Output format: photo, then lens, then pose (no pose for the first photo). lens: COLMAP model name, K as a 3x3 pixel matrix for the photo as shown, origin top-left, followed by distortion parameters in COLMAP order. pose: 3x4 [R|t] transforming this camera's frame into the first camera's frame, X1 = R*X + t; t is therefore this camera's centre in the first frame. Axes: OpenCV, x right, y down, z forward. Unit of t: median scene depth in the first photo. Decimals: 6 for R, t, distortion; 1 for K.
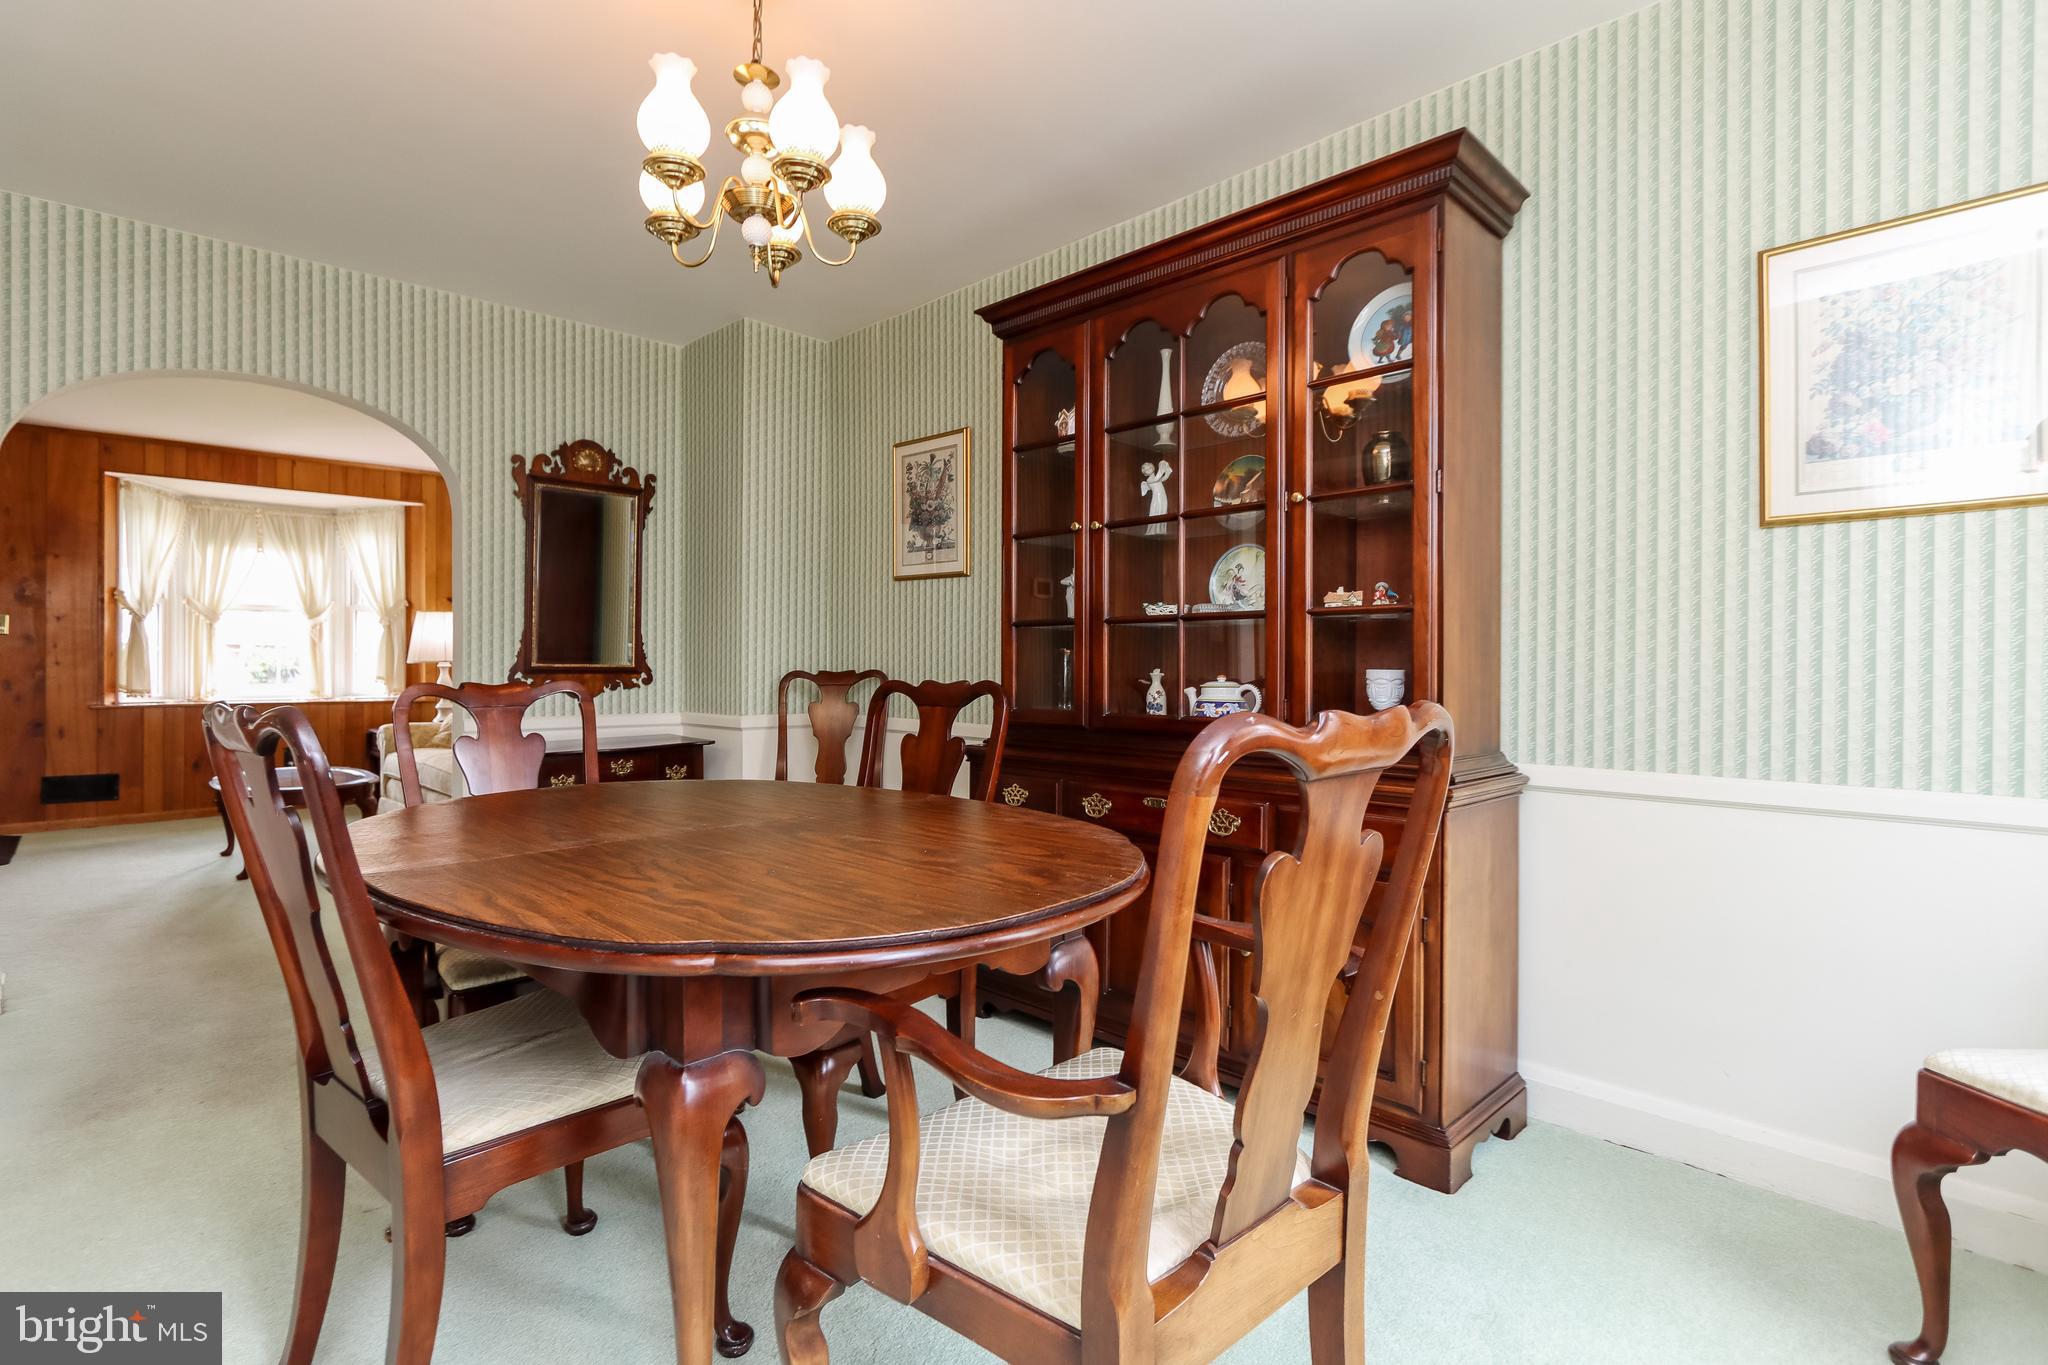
lens RADIAL K [[1010.6, 0, 1019.8], [0, 1010.6, 651.8], [0, 0, 1]] dist [-0.002695, -0.000595]
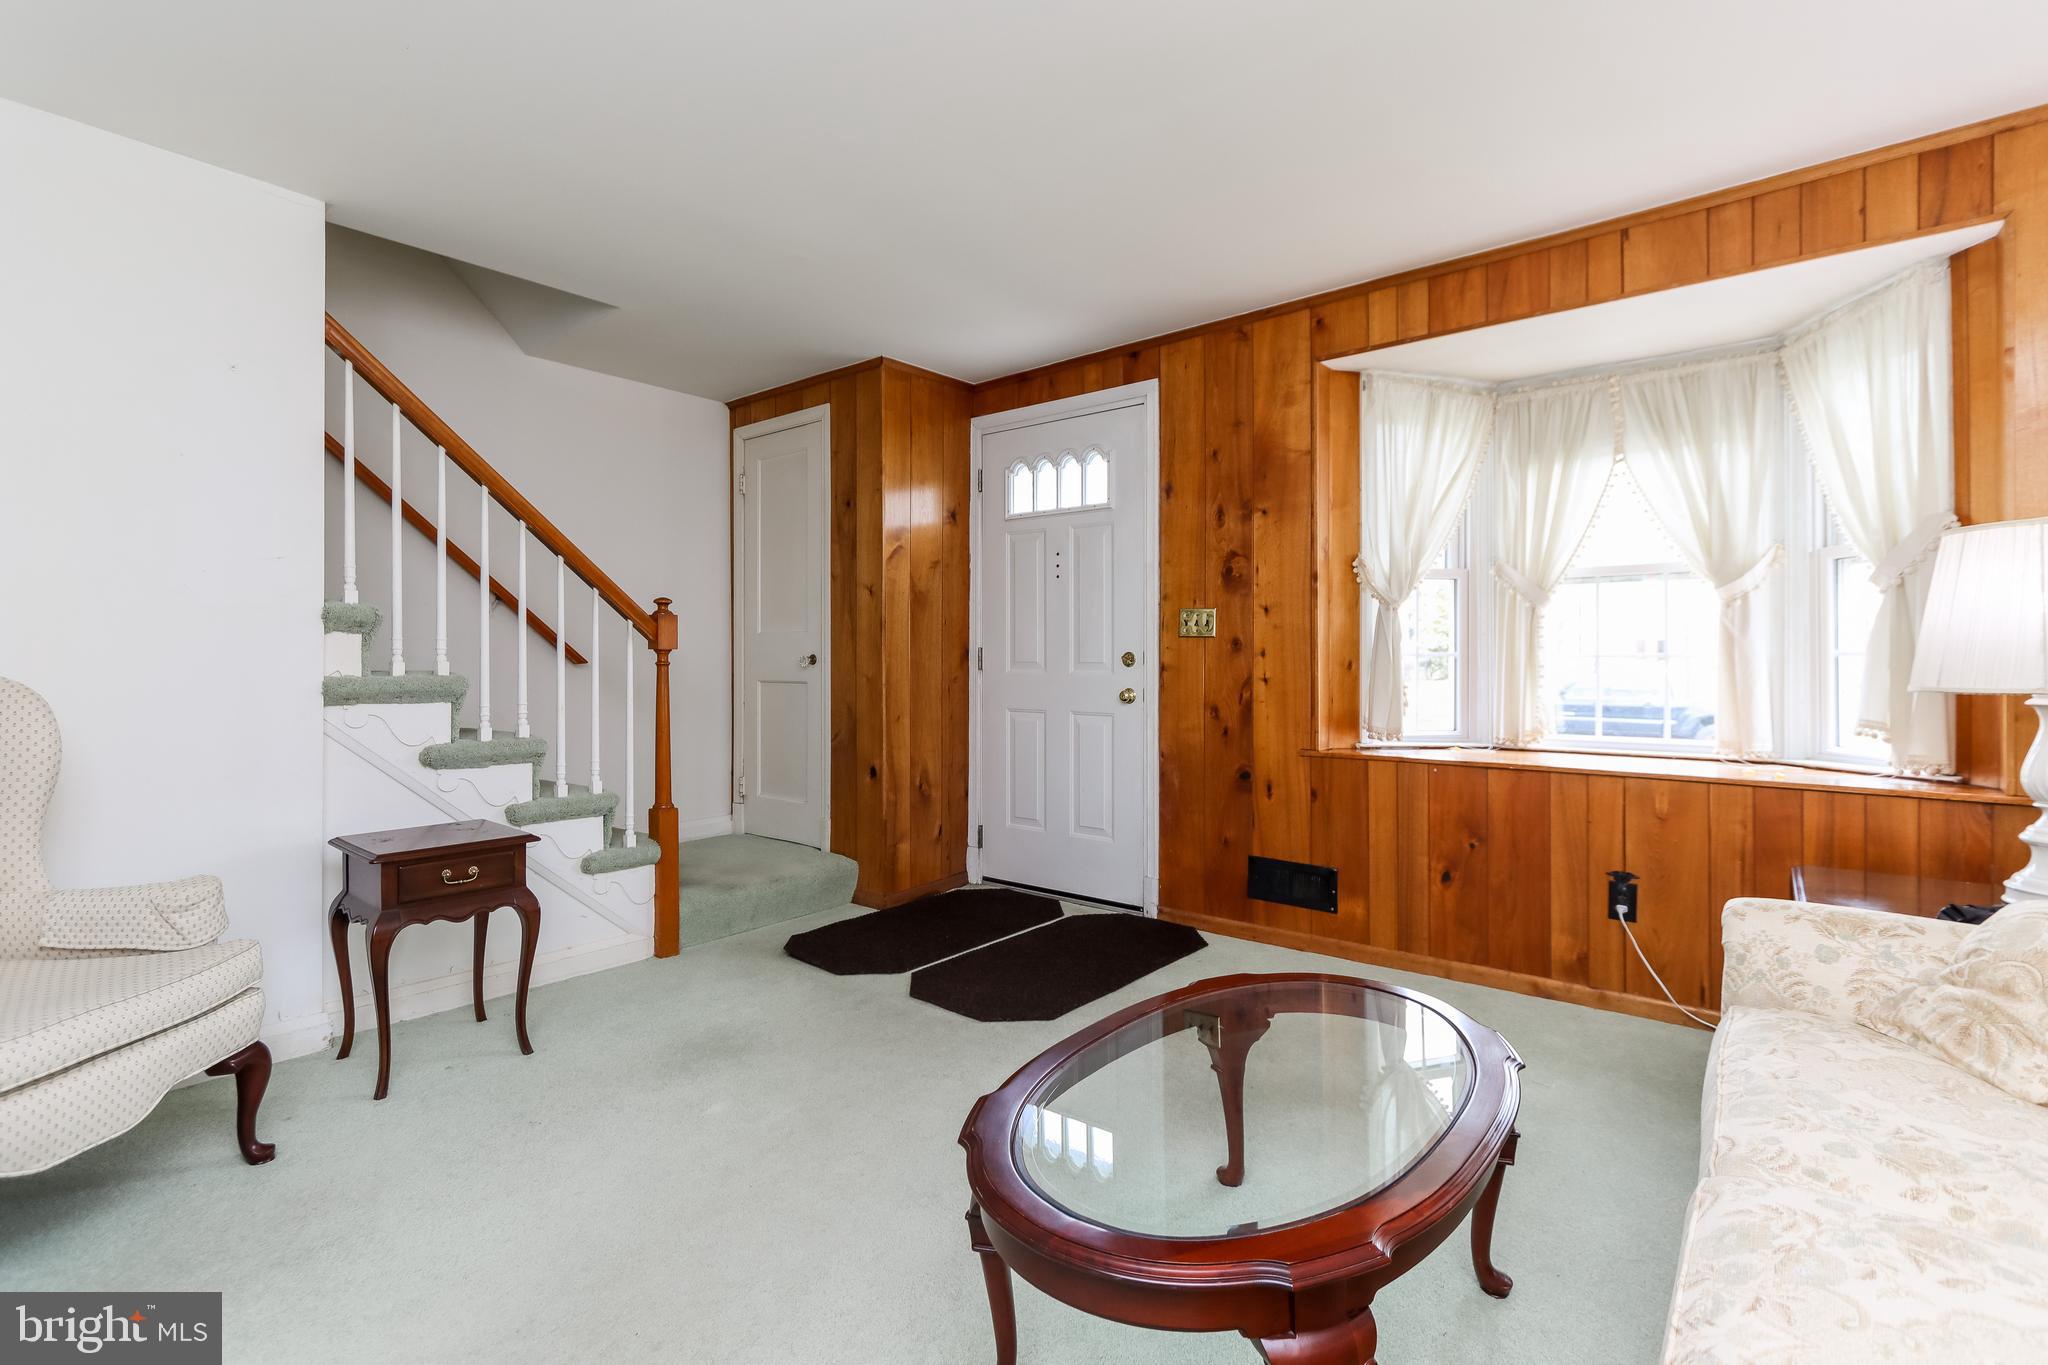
lens RADIAL K [[936.2, 0, 1013.7], [0, 936.2, 661.8], [0, 0, 1]] dist [-0.000456, -0.000196]
pose [[0.103187, -0.001333, -0.994661, -0.365735], [0.007320, 0.999973, -0.000580, -0.001138], [0.994635, -0.007221, 0.103194, 0.745848]]
